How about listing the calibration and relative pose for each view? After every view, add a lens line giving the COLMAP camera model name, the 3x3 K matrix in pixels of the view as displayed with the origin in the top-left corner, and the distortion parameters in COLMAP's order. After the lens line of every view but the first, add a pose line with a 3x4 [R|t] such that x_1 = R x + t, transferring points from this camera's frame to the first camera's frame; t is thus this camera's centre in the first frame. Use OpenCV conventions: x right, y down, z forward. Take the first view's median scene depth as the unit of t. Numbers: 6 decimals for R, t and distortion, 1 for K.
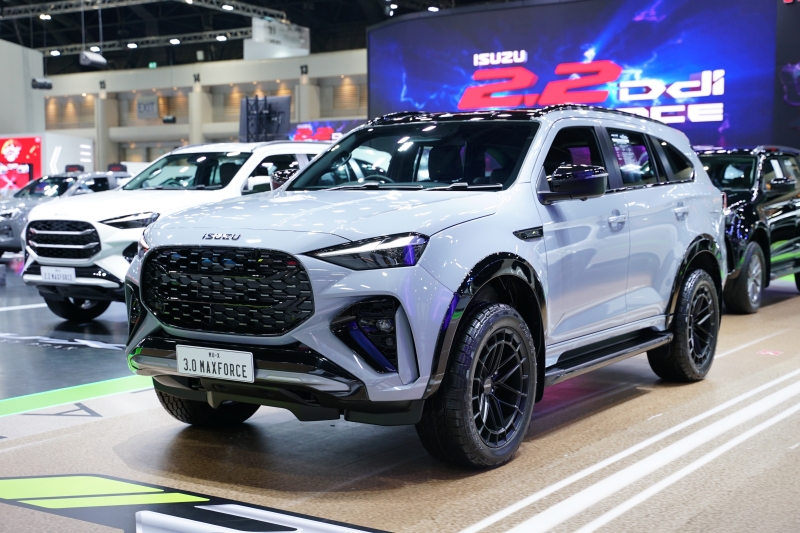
lens RADIAL K [[1123.6, 0, 402.5], [0, 1123.6, 262.5], [0, 0, 1]] dist [0.134062, 0.000000]
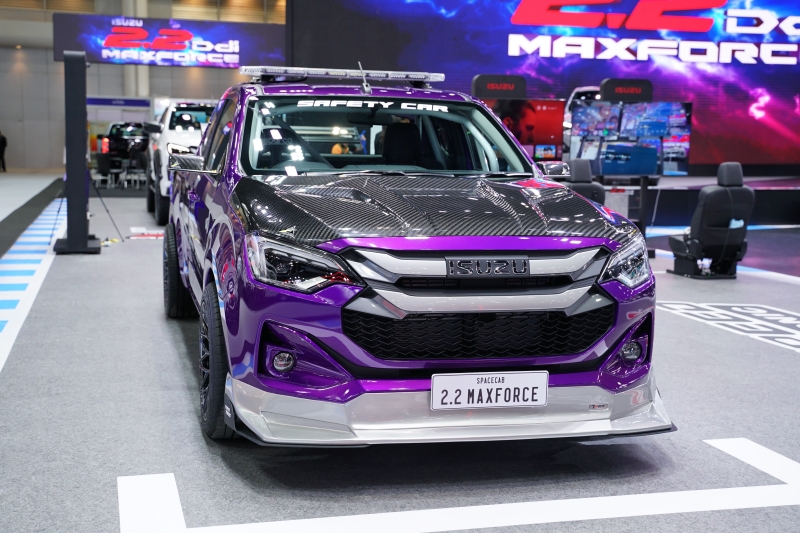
lens RADIAL K [[1045.8, 0, 399.3], [0, 1045.8, 269.2], [0, 0, 1]] dist [0.107047, 0.000000]
pose [[0.651425, -0.074746, 0.755022, -0.529671], [0.031940, 0.996955, 0.071139, -0.033760], [-0.758040, -0.022226, 0.651829, 0.650821]]
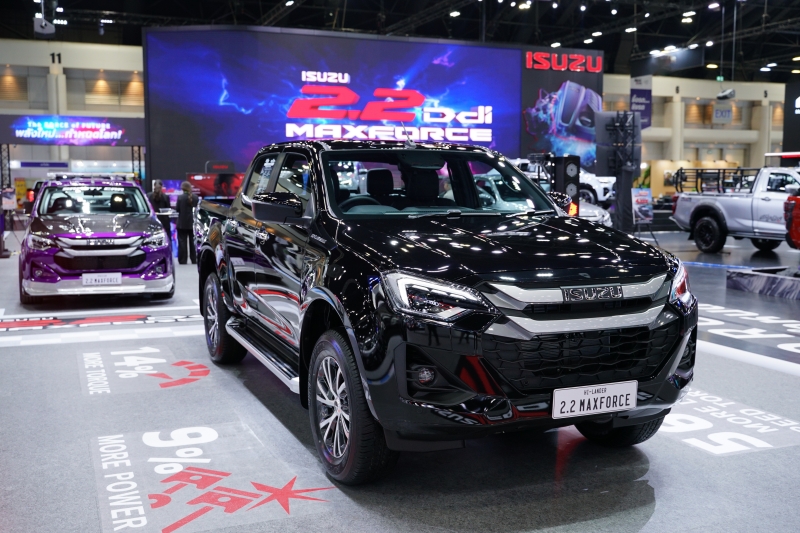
lens RADIAL K [[836.6, 0, 397.3], [0, 836.6, 264.0], [0, 0, 1]] dist [-0.015565, 0.000000]
pose [[0.554440, -0.073523, 0.828969, -0.627920], [0.054427, 0.997161, 0.052037, -0.027643], [-0.830442, 0.016267, 0.556868, 0.462575]]
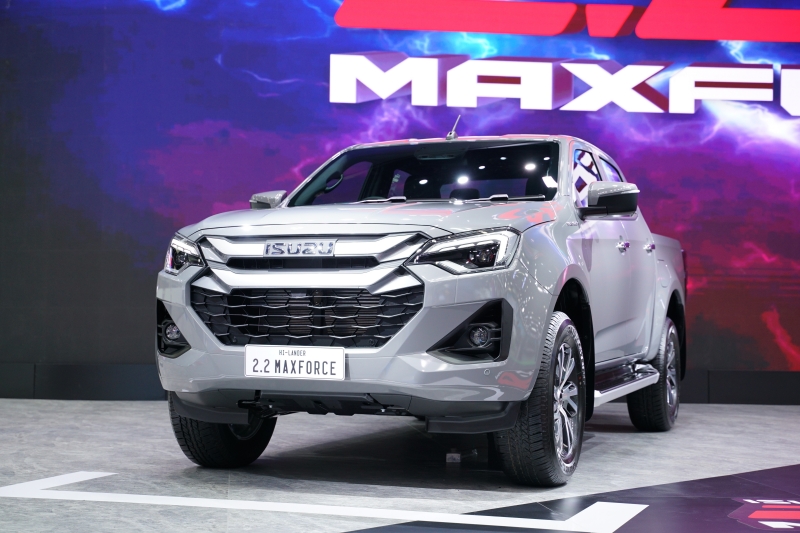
lens RADIAL K [[1247.7, 0, 399.4], [0, 1247.7, 261.6], [0, 0, 1]] dist [0.160540, 0.000000]
pose [[0.754489, 0.040059, 0.655089, -0.151903], [0.028920, 0.995137, -0.094161, -0.048630], [-0.655676, 0.089988, 0.749661, 0.792184]]
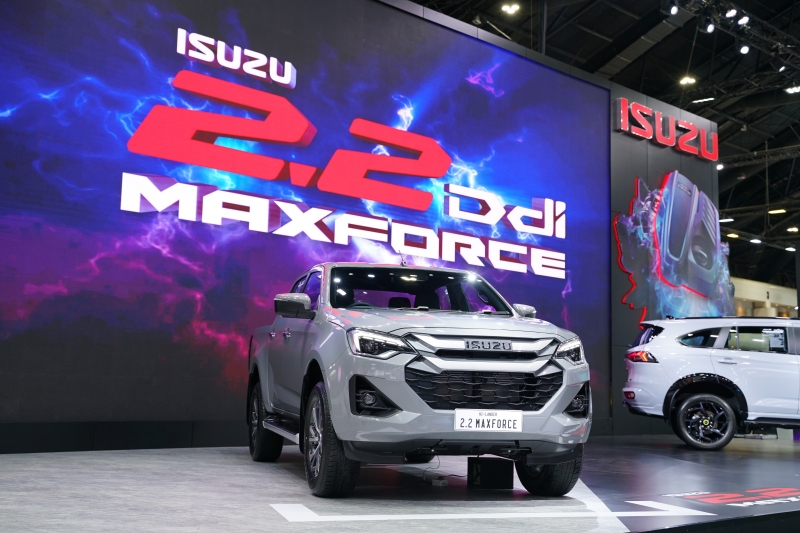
lens RADIAL K [[979.2, 0, 397.8], [0, 979.2, 265.4], [0, 0, 1]] dist [0.047429, 0.000000]
pose [[0.219660, 0.128950, 0.967017, -0.244550], [0.037602, 0.989370, -0.140472, -0.054667], [-0.974852, 0.067218, 0.212476, 0.891620]]
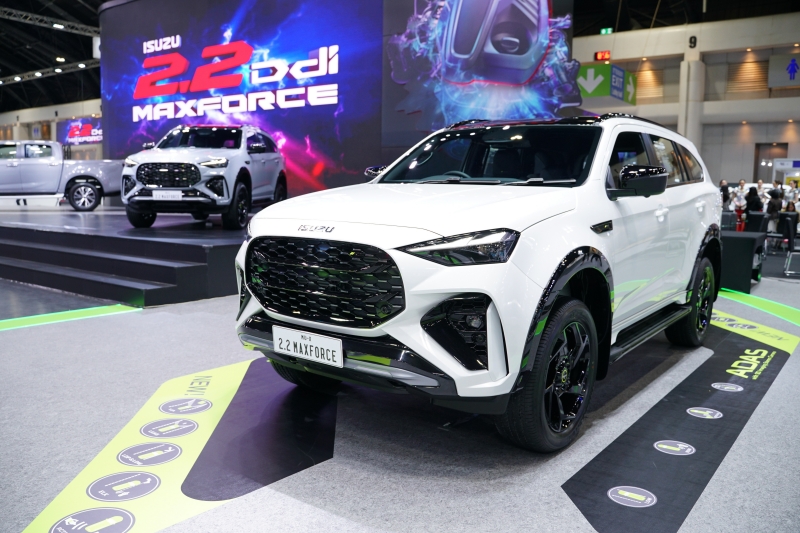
lens RADIAL K [[685.5, 0, 397.9], [0, 685.5, 261.4], [0, 0, 1]] dist [-0.088556, 0.041563]
pose [[0.998751, 0.020952, -0.045355, 0.322816], [-0.018939, 0.998836, 0.044351, -0.027115], [0.046231, -0.043436, 0.997986, 0.441994]]
